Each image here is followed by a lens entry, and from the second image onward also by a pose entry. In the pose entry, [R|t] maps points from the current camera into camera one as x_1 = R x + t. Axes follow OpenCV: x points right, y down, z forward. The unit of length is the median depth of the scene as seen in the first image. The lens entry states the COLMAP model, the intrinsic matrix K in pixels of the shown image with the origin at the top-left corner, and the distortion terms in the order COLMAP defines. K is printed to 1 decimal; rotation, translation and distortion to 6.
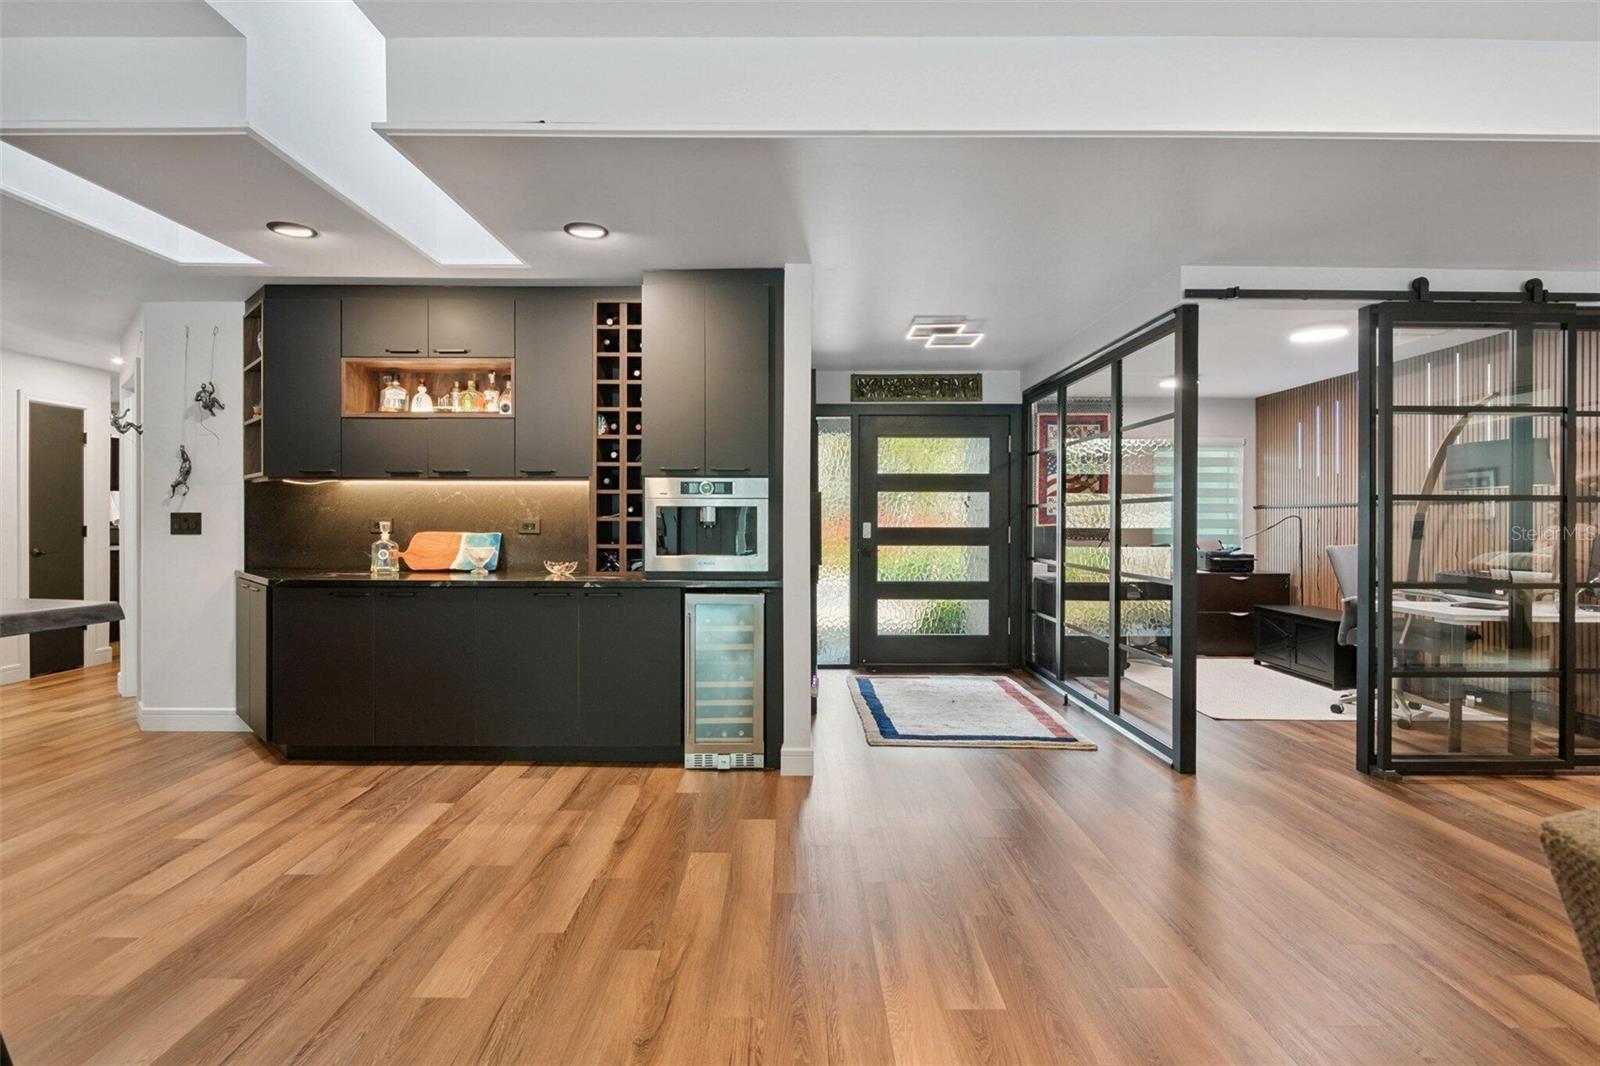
lens RADIAL K [[769.0, 0, 798.7], [0, 769.0, 526.3], [0, 0, 1]] dist [-0.000552, -0.001686]
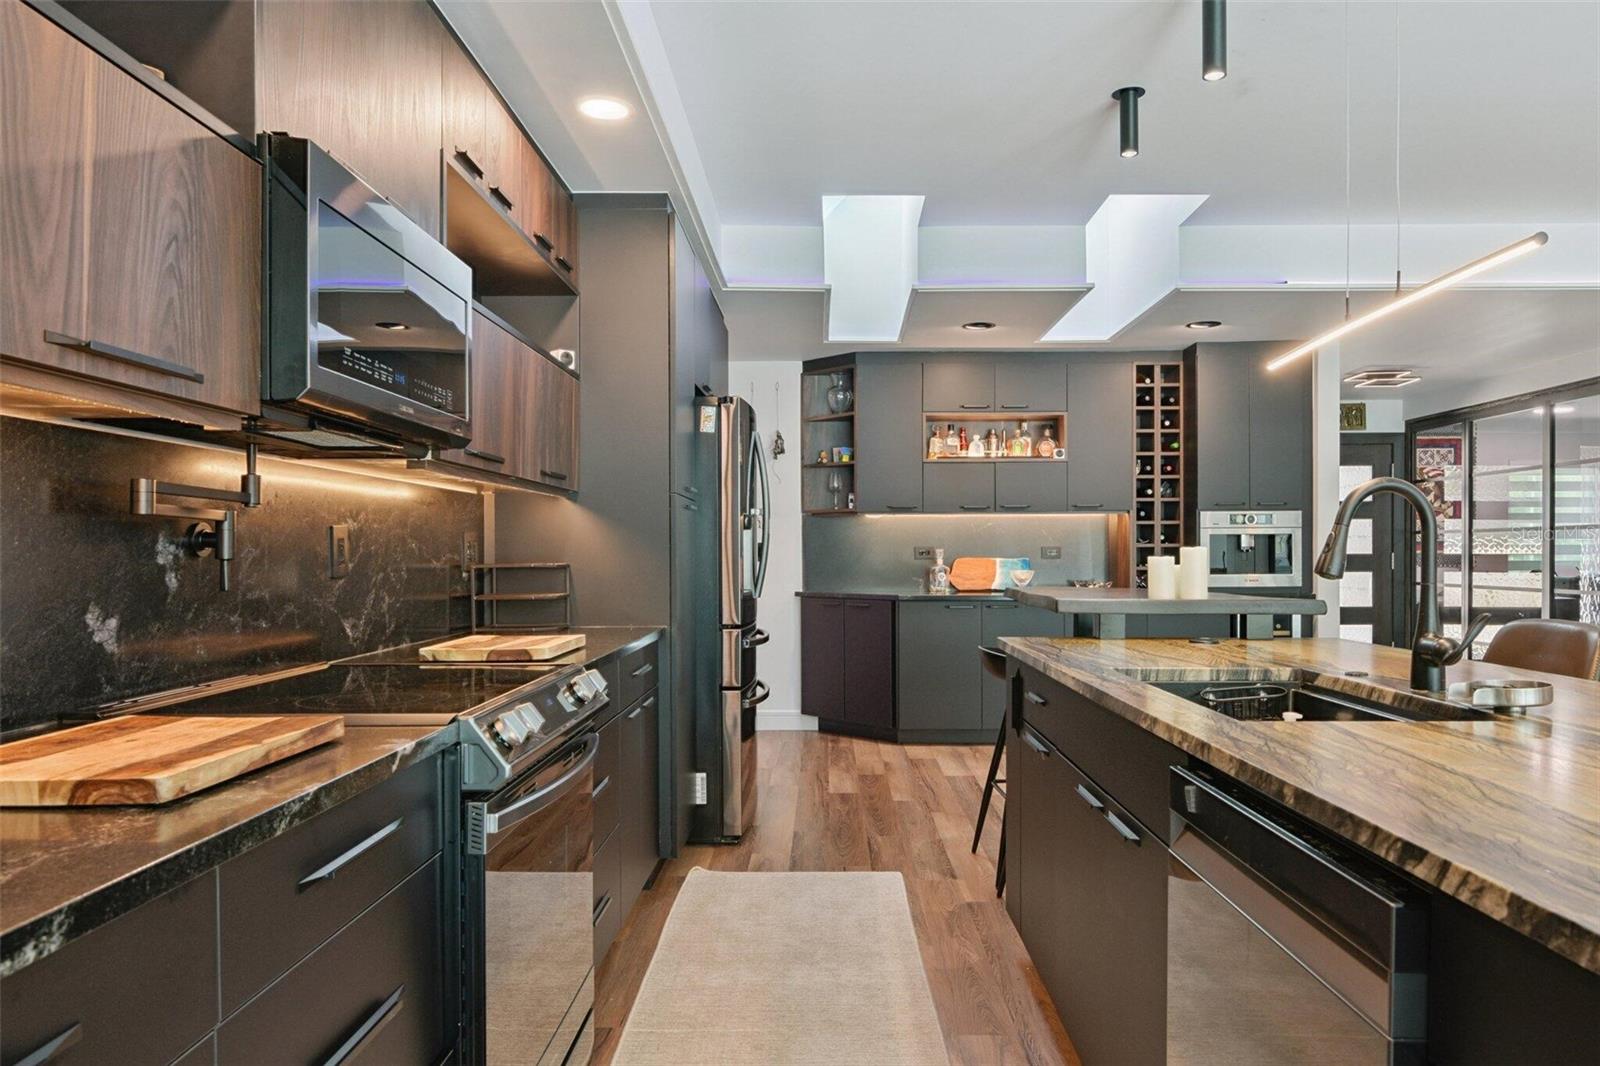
lens RADIAL K [[1069.2, 0, 808.1], [0, 1069.2, 566.0], [0, 0, 1]] dist [-0.002704, -0.003005]
pose [[0.999876, -0.005355, -0.014804, -0.743686], [0.005414, 0.999978, 0.003909, 0.013007], [0.014783, -0.003989, 0.999883, -0.667253]]
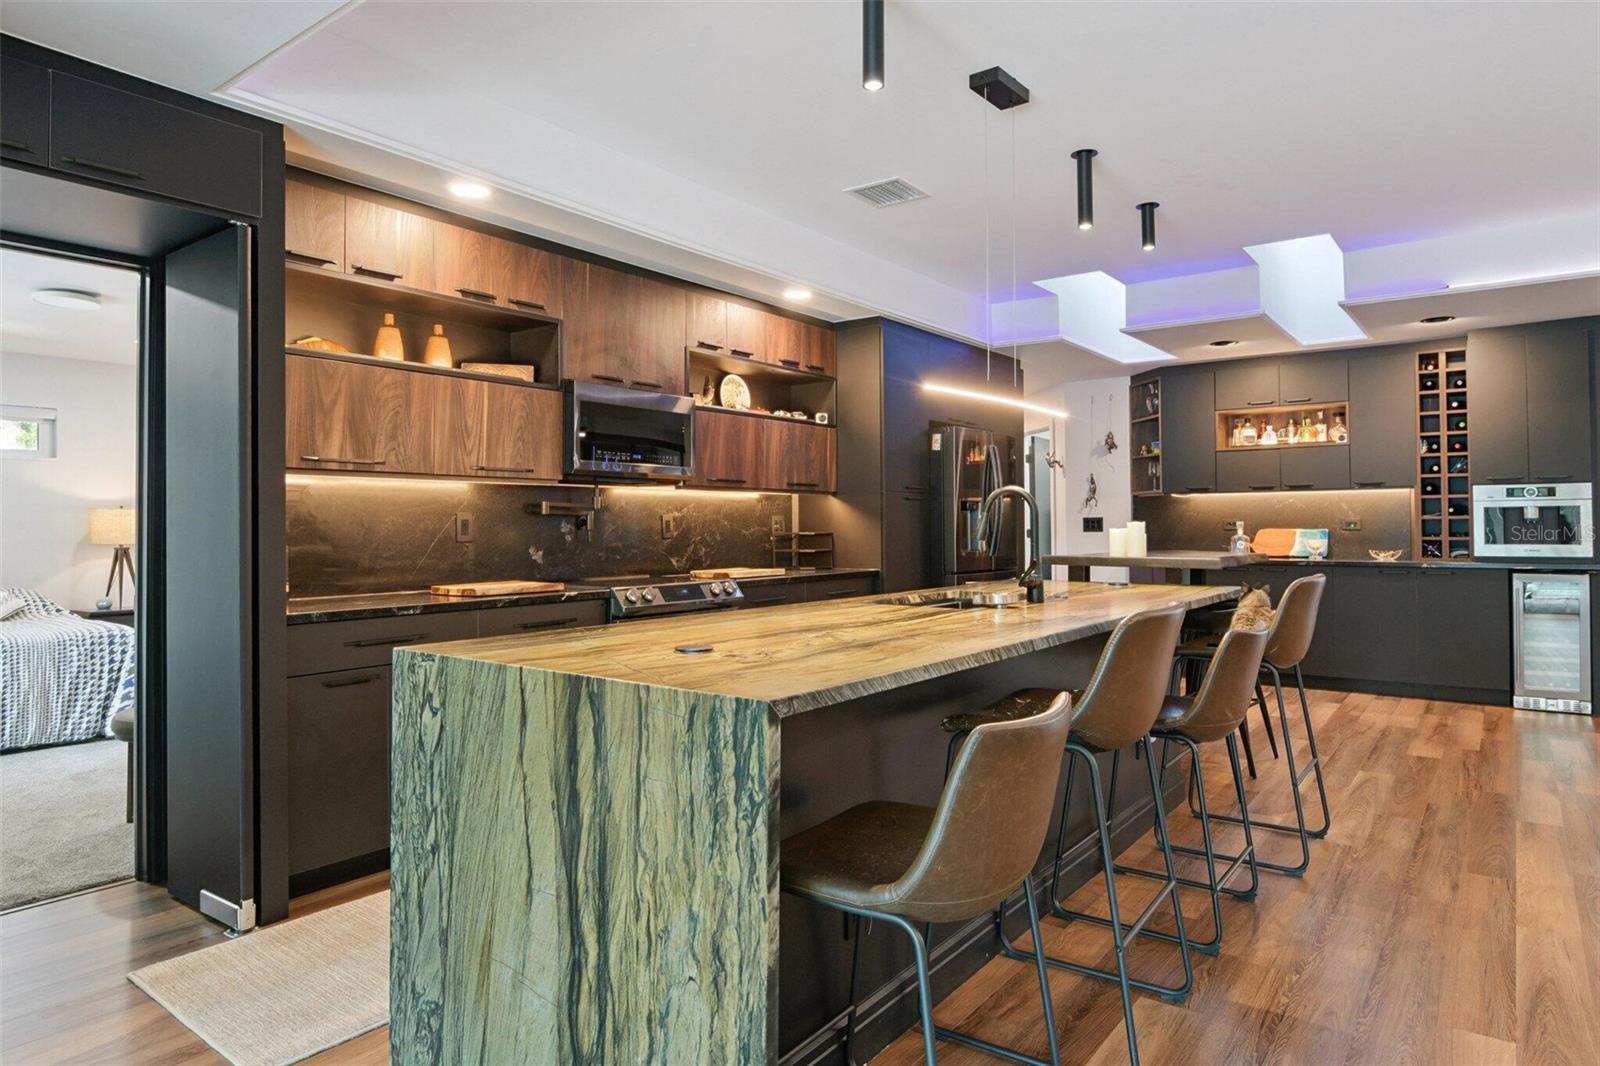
lens RADIAL K [[954.8, 0, 801.1], [0, 954.8, 516.6], [0, 0, 1]] dist [-0.005881, -0.006757]
pose [[0.796003, -0.014394, -0.605122, -0.121188], [0.002912, 0.999797, -0.019951, 0.017820], [0.605286, 0.014119, 0.795883, -0.931191]]
